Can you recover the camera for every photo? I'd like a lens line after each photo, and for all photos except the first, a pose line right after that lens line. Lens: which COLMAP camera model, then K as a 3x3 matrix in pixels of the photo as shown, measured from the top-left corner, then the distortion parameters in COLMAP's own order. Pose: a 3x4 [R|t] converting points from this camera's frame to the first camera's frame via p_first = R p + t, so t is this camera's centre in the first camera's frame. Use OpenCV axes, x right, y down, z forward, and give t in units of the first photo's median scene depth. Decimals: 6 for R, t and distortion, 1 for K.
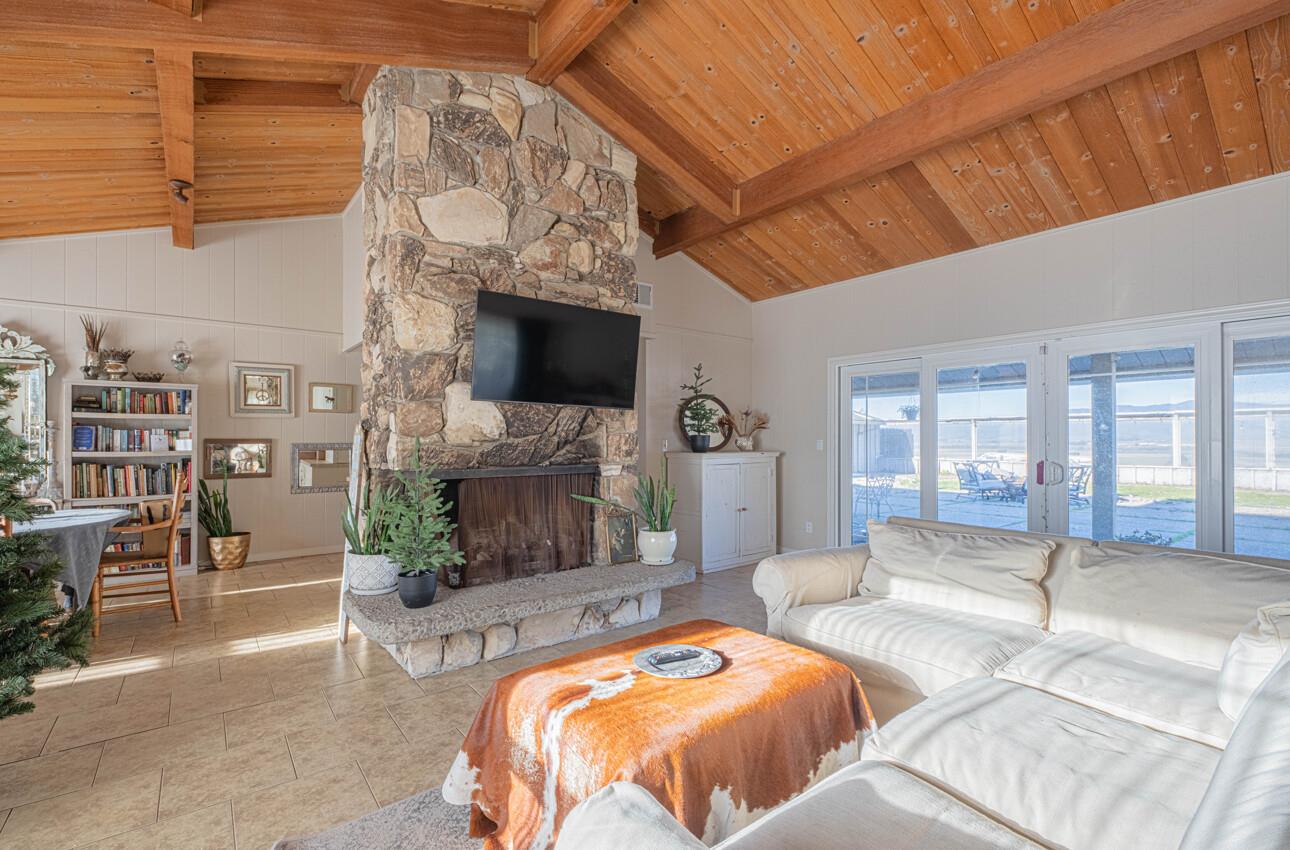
lens RADIAL K [[571.2, 0, 636.4], [0, 571.2, 433.3], [0, 0, 1]] dist [0.000635, 0.000070]
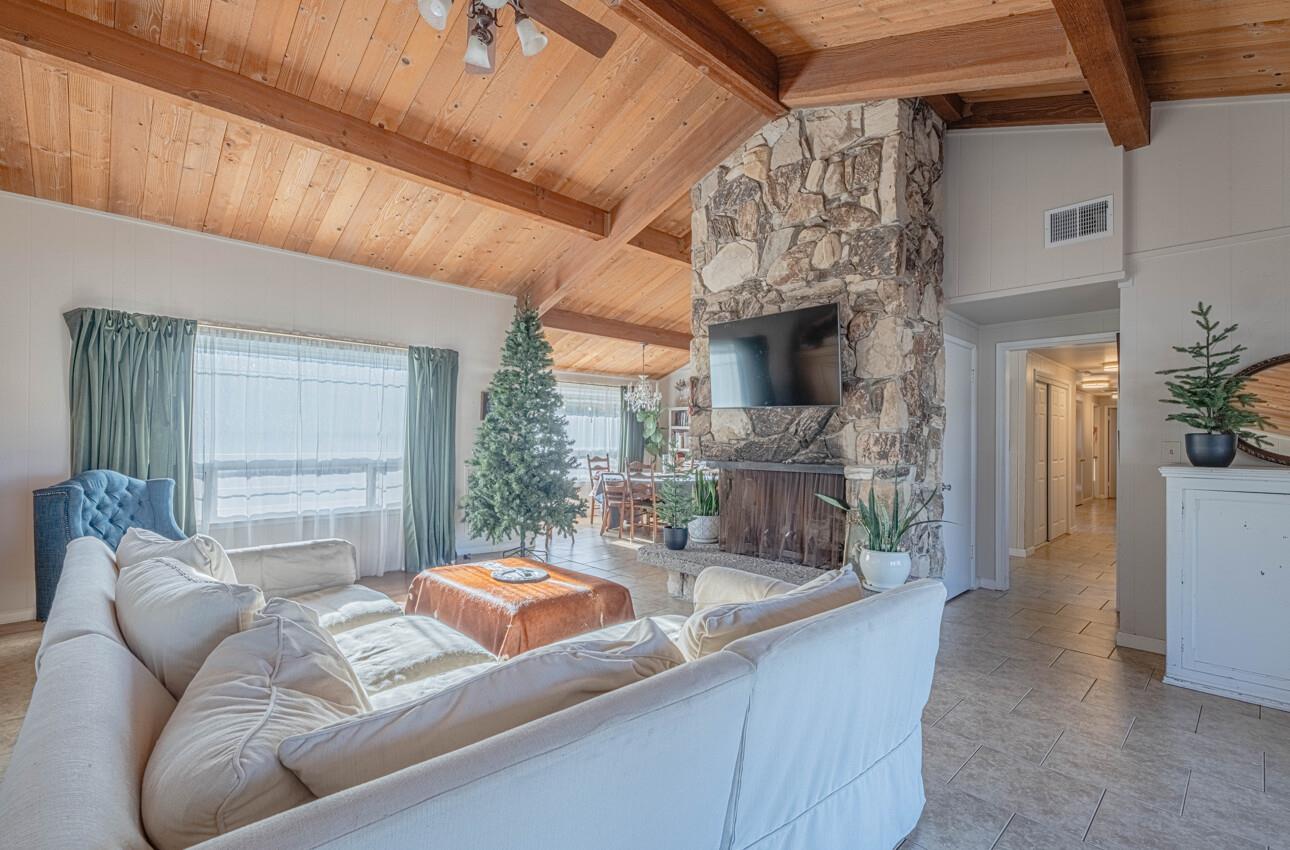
lens RADIAL K [[571.2, 0, 636.4], [0, 571.2, 433.3], [0, 0, 1]] dist [0.000635, 0.000070]
pose [[0.092395, -0.006336, -0.995702, 0.882204], [0.003858, 0.999975, -0.006006, 0.005675], [0.995715, -0.003286, 0.092417, 0.607010]]
